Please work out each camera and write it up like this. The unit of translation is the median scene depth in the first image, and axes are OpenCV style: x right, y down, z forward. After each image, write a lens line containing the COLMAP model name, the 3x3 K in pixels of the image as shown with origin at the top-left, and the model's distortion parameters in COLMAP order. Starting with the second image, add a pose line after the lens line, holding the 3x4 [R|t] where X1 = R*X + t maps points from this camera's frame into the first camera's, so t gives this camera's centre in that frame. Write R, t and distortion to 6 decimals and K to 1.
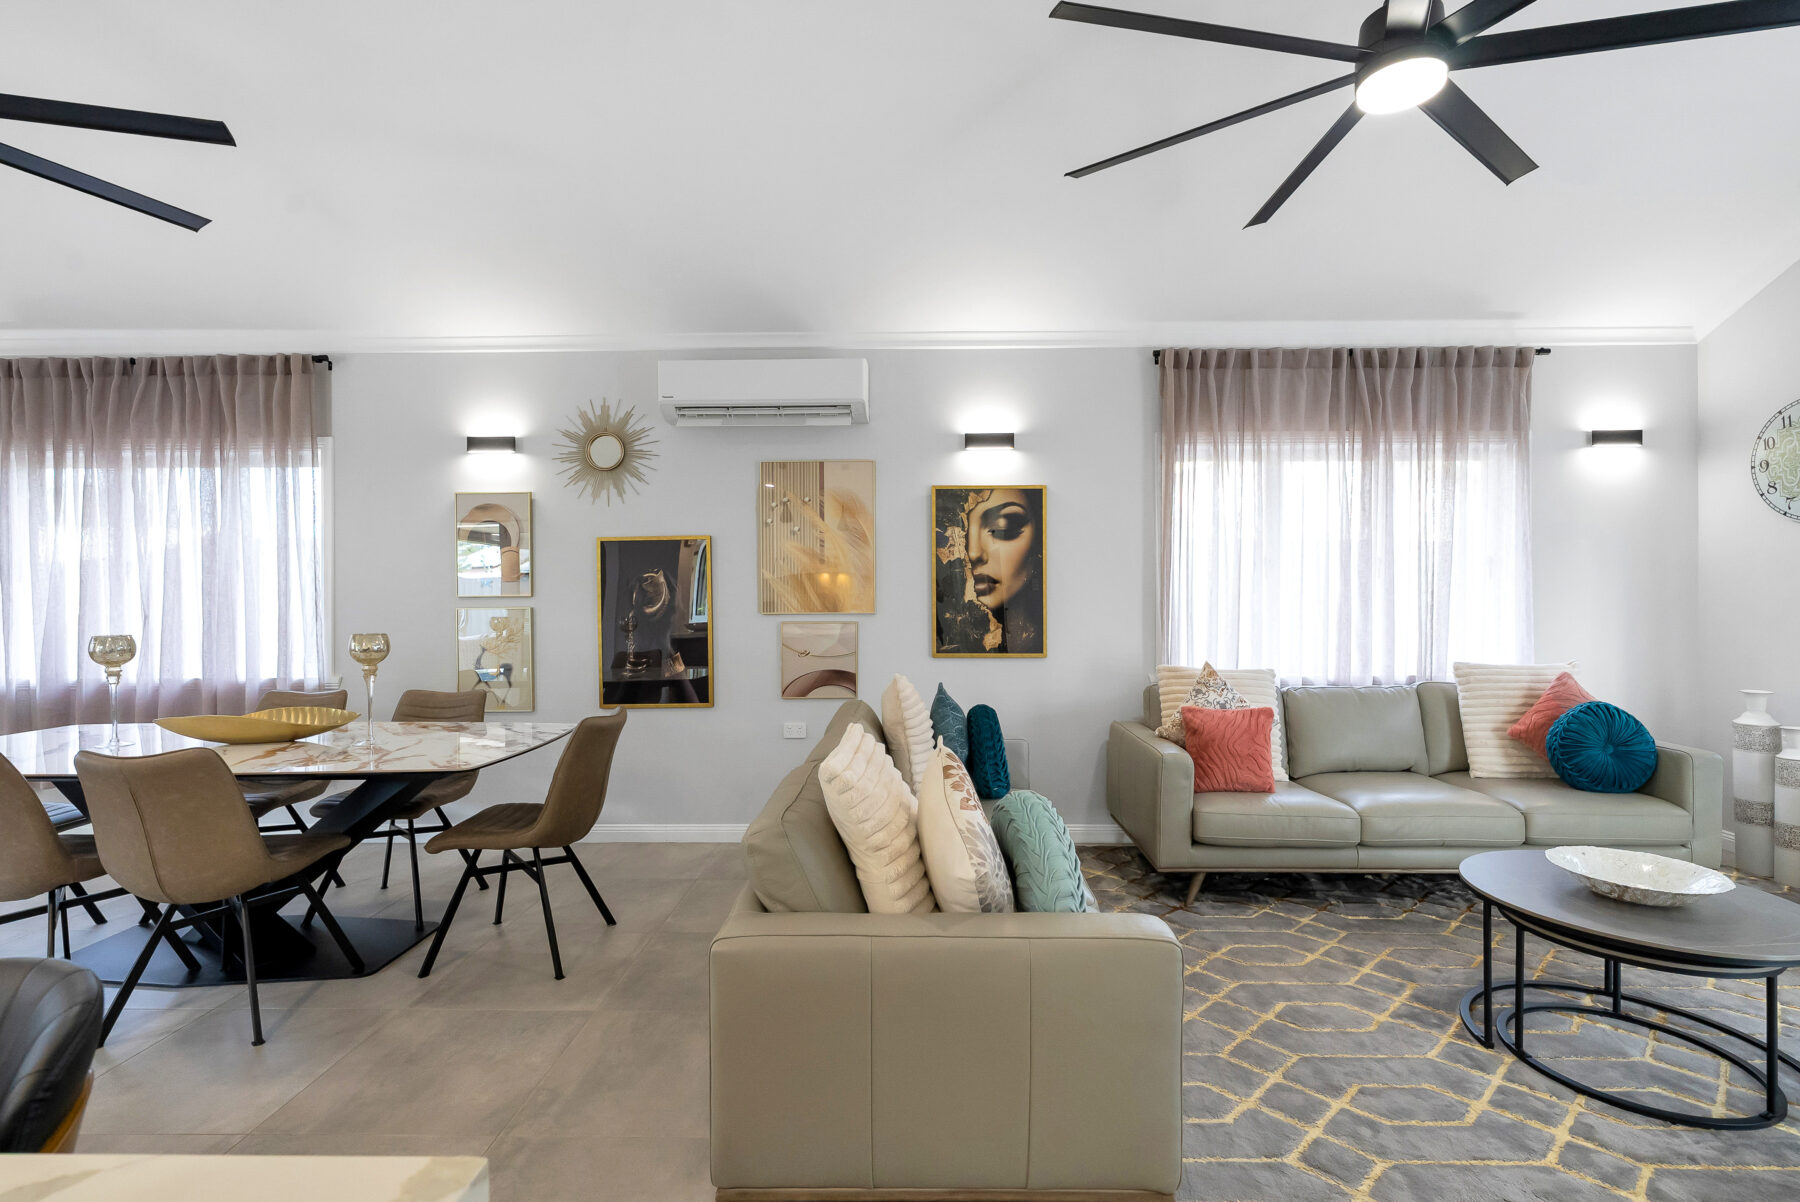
lens RADIAL K [[845.4, 0, 907.9], [0, 845.4, 587.1], [0, 0, 1]] dist [-0.006460, 0.002637]
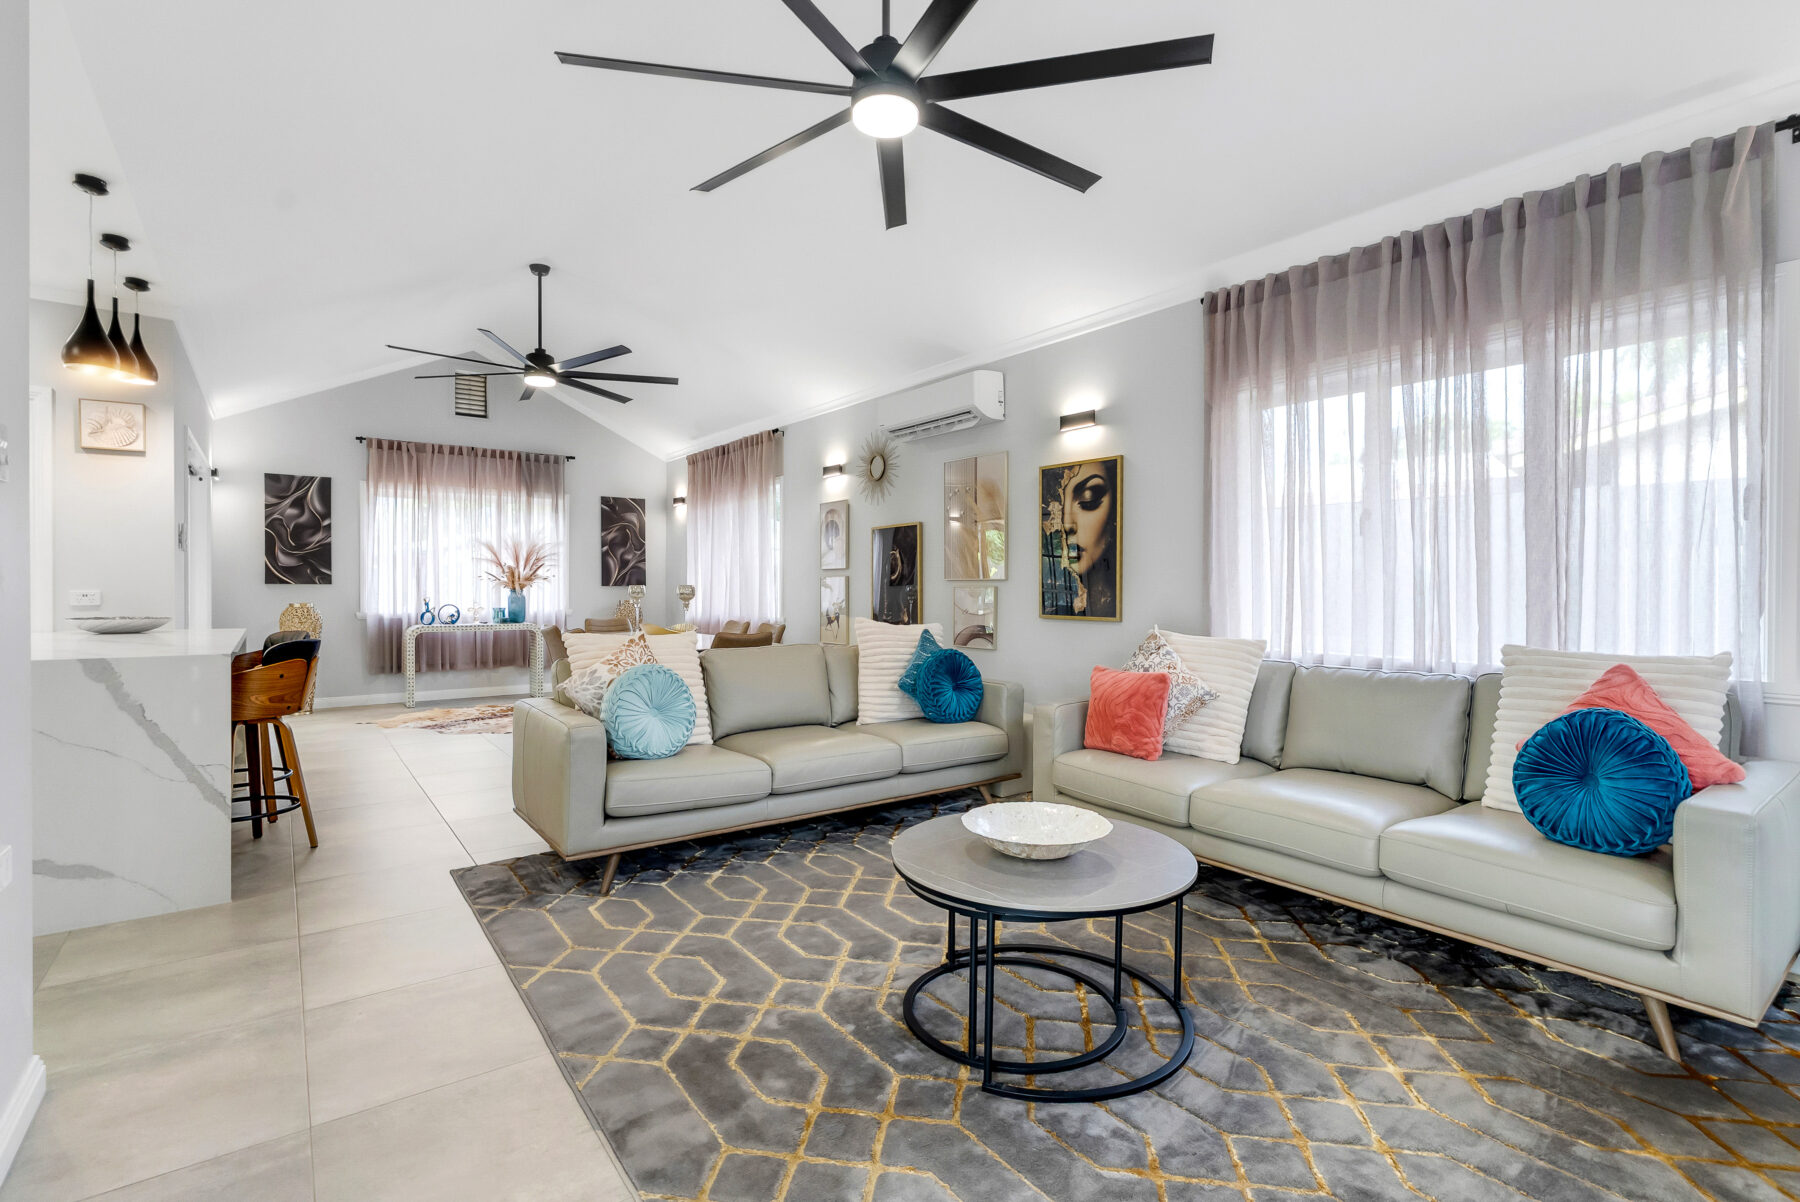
lens RADIAL K [[853.4, 0, 913.4], [0, 853.4, 584.9], [0, 0, 1]] dist [-0.002407, -0.000432]
pose [[0.605445, 0.004525, -0.795874, 0.843373], [0.003590, 0.999958, 0.008417, 0.028649], [0.795879, -0.007954, 0.605404, 0.165515]]
